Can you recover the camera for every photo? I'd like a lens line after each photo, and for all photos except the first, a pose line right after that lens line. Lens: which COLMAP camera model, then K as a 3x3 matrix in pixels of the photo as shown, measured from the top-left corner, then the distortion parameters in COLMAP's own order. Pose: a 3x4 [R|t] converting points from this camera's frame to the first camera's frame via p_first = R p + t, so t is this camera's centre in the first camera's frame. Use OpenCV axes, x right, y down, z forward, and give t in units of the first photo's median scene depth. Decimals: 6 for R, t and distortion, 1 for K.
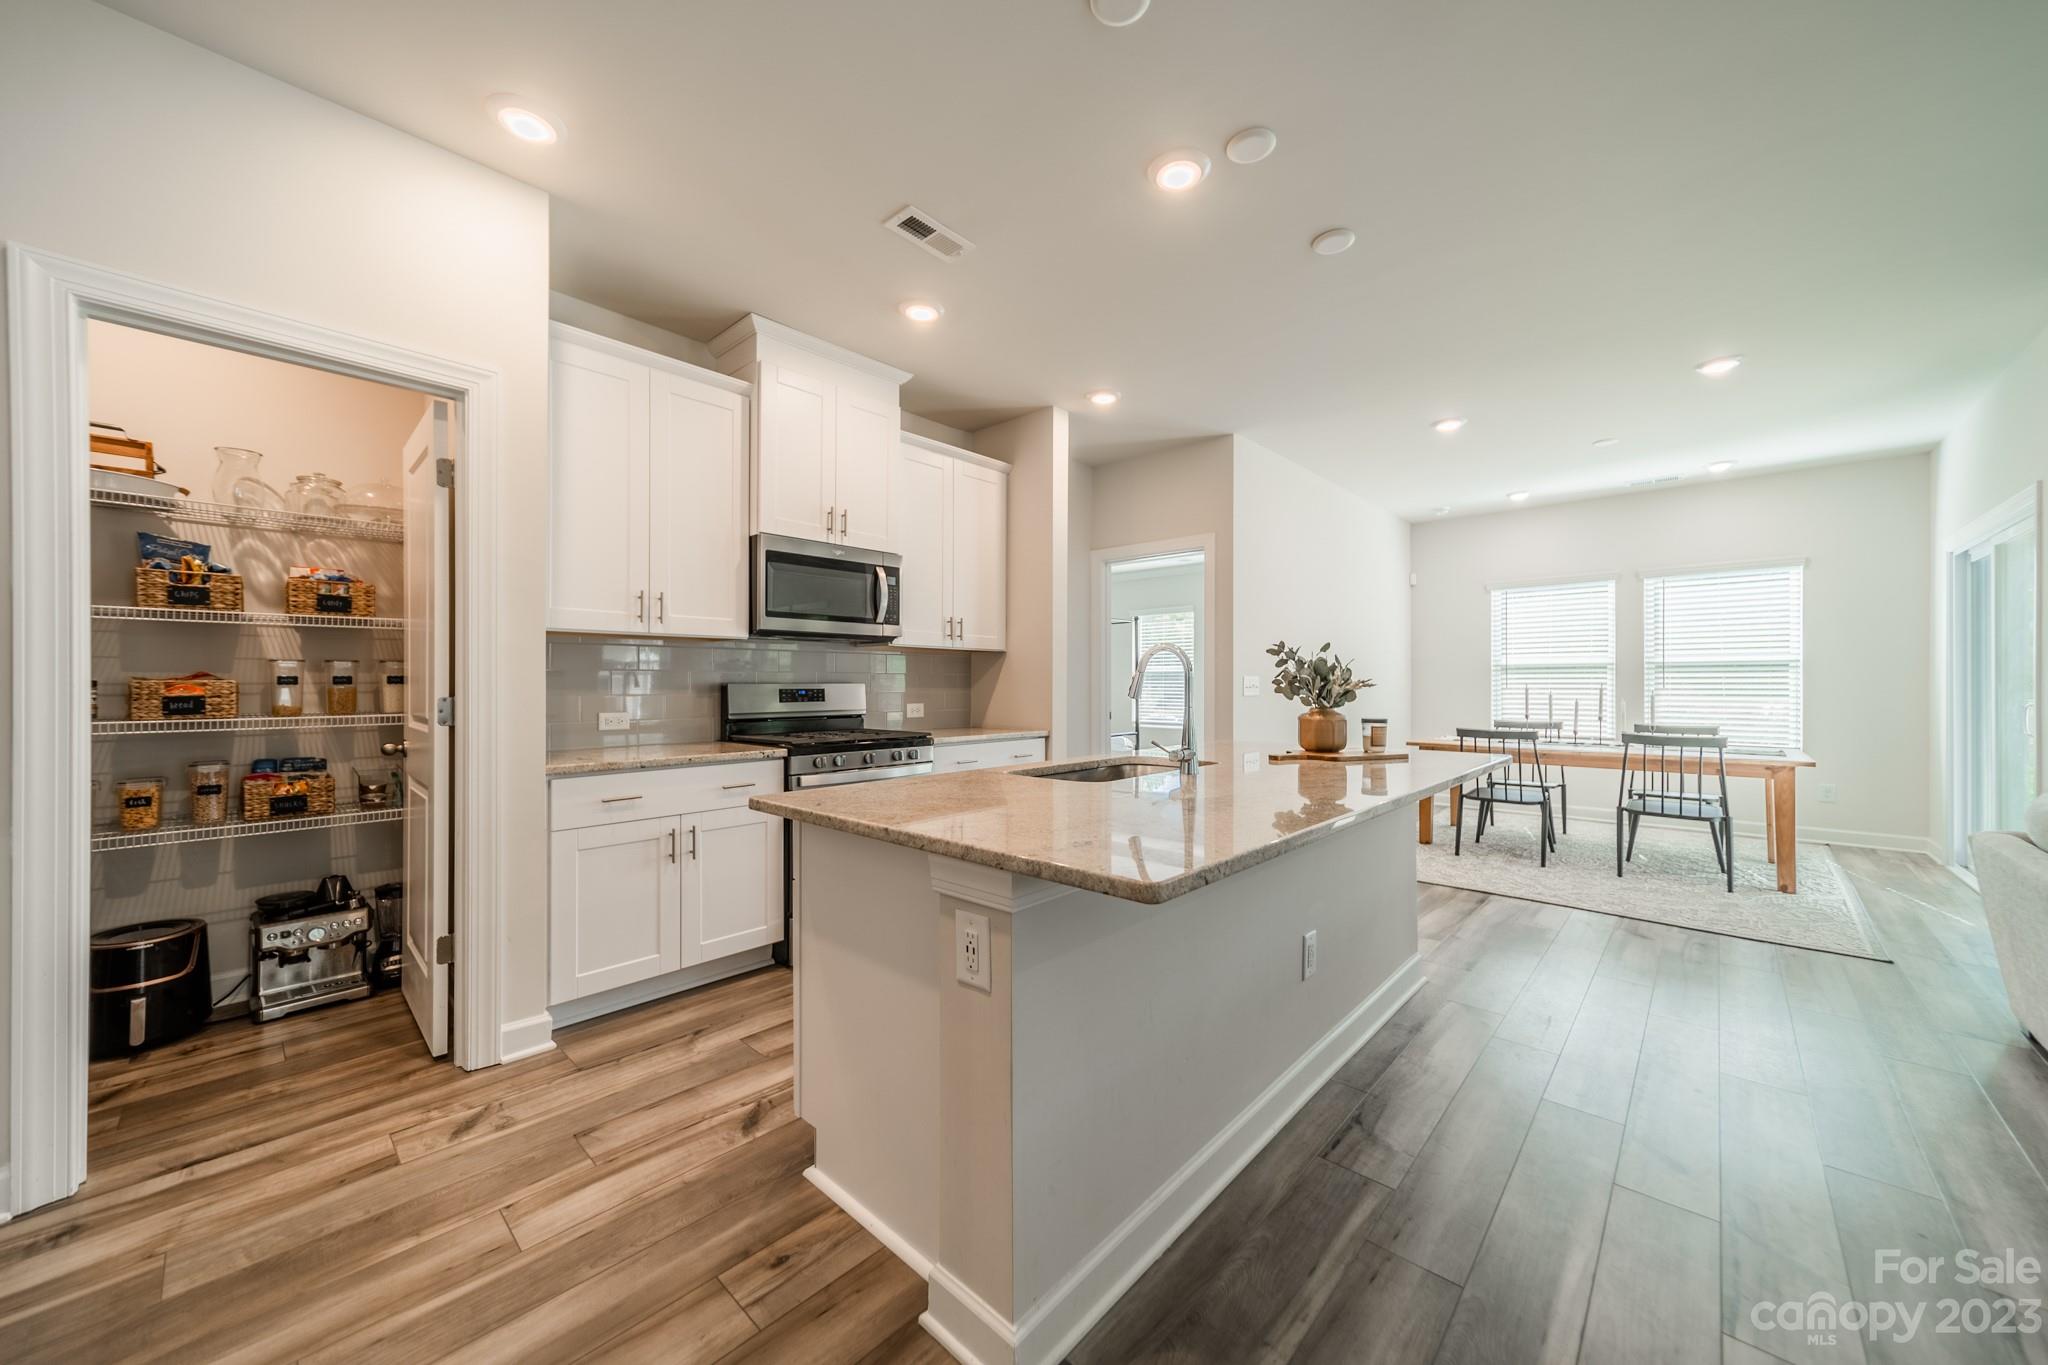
lens RADIAL K [[738.3, 0, 996.9], [0, 738.3, 684.3], [0, 0, 1]] dist [0.005006, -0.000079]
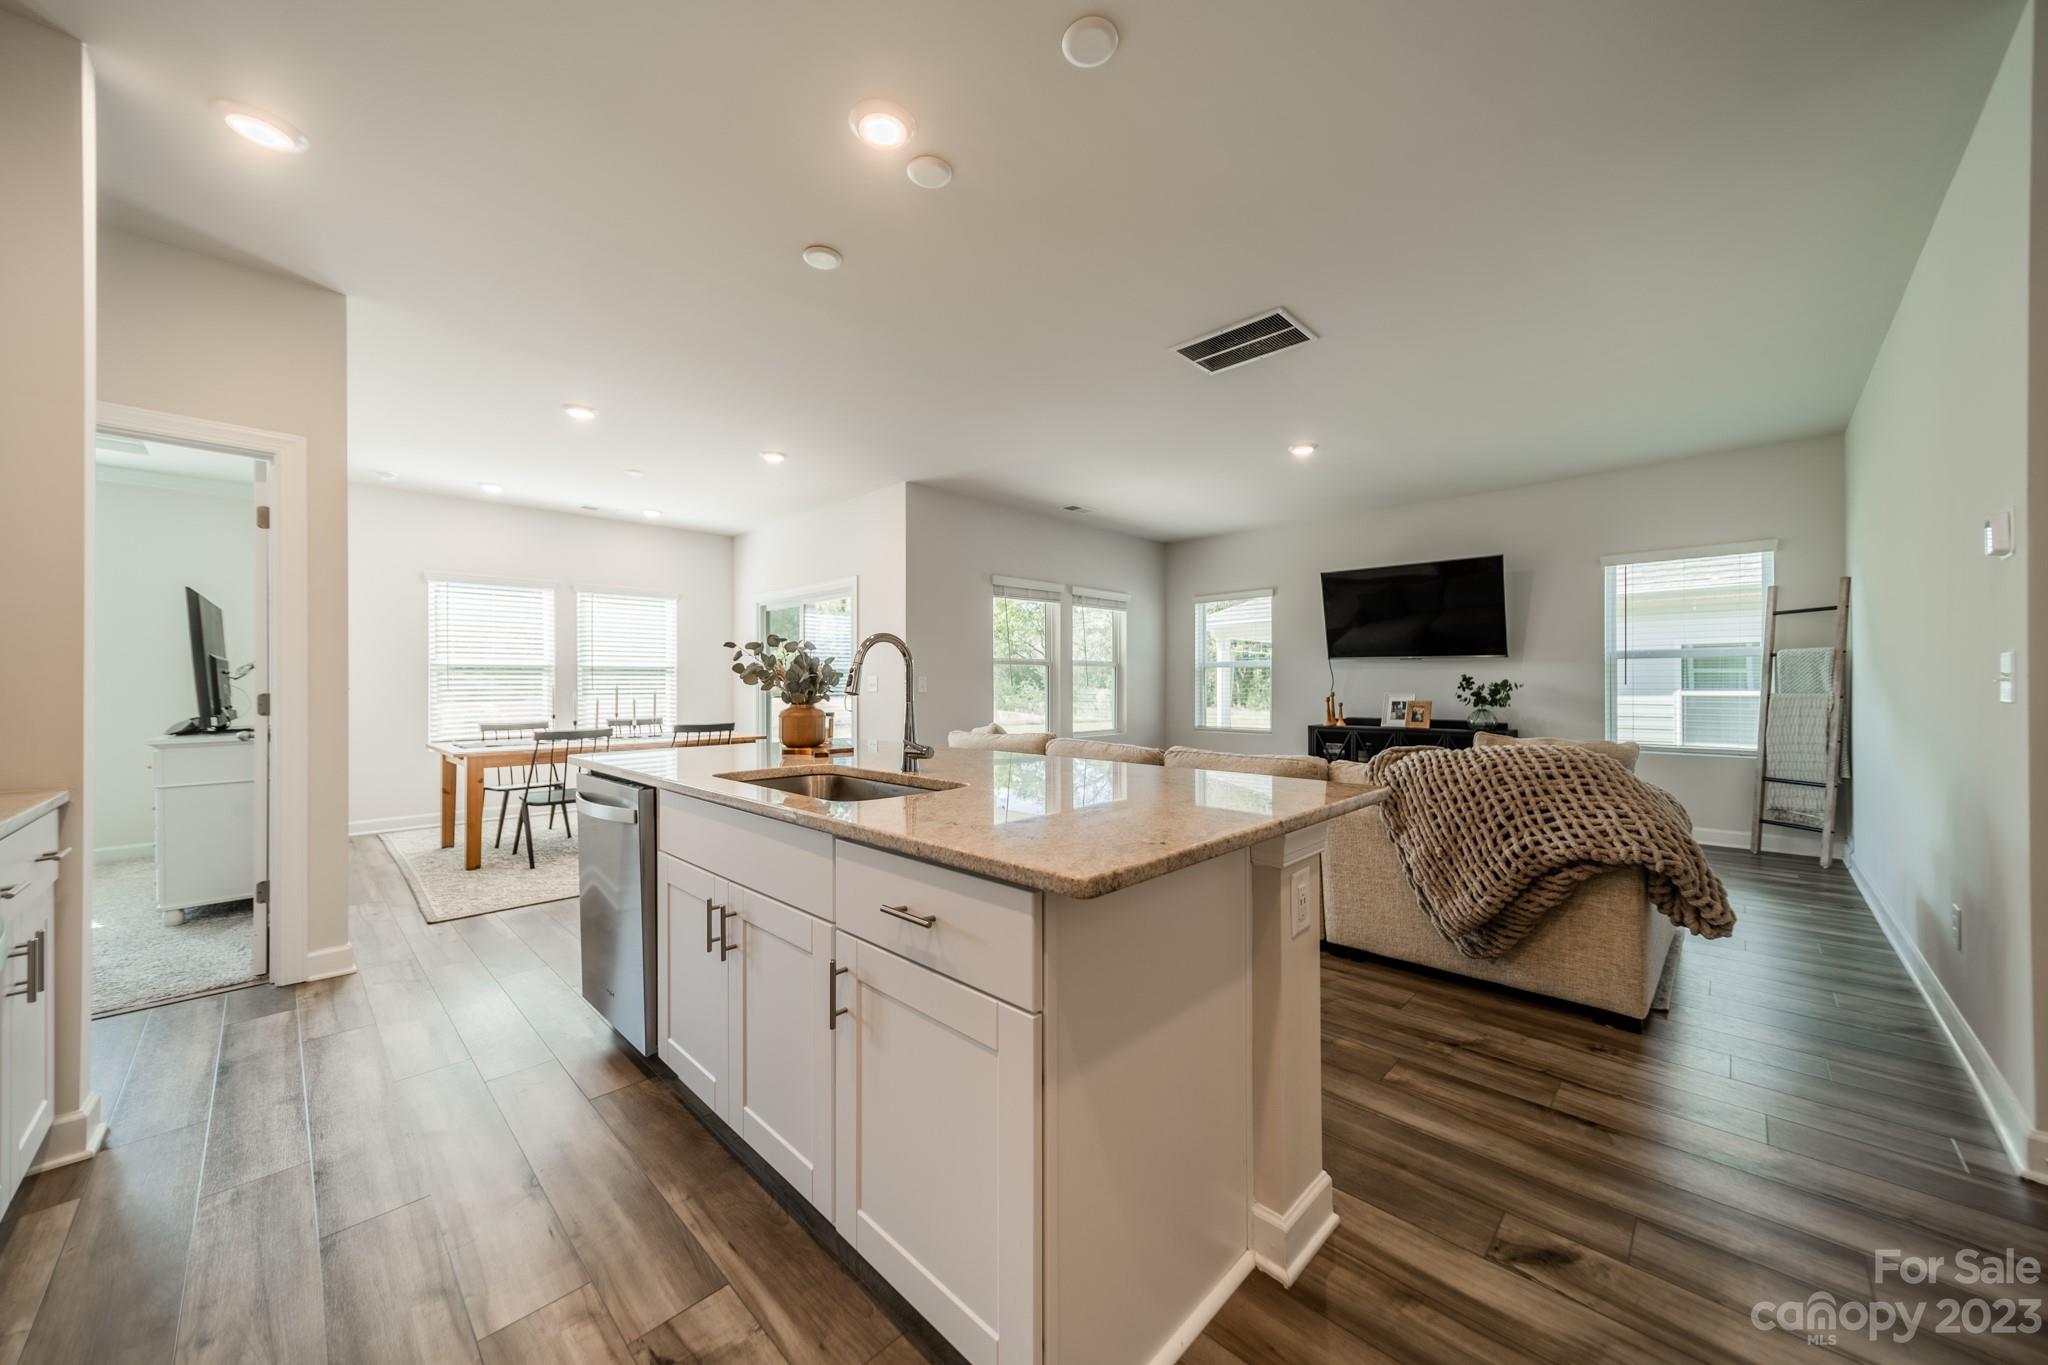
lens RADIAL K [[738.3, 0, 1043.1], [0, 738.3, 677.7], [0, 0, 1]] dist [0.005006, -0.000079]
pose [[-0.003002, 0.011606, 0.999928, -0.424063], [0.005067, 0.999920, -0.011591, 0.007827], [-0.999983, 0.005032, -0.003061, 0.495560]]
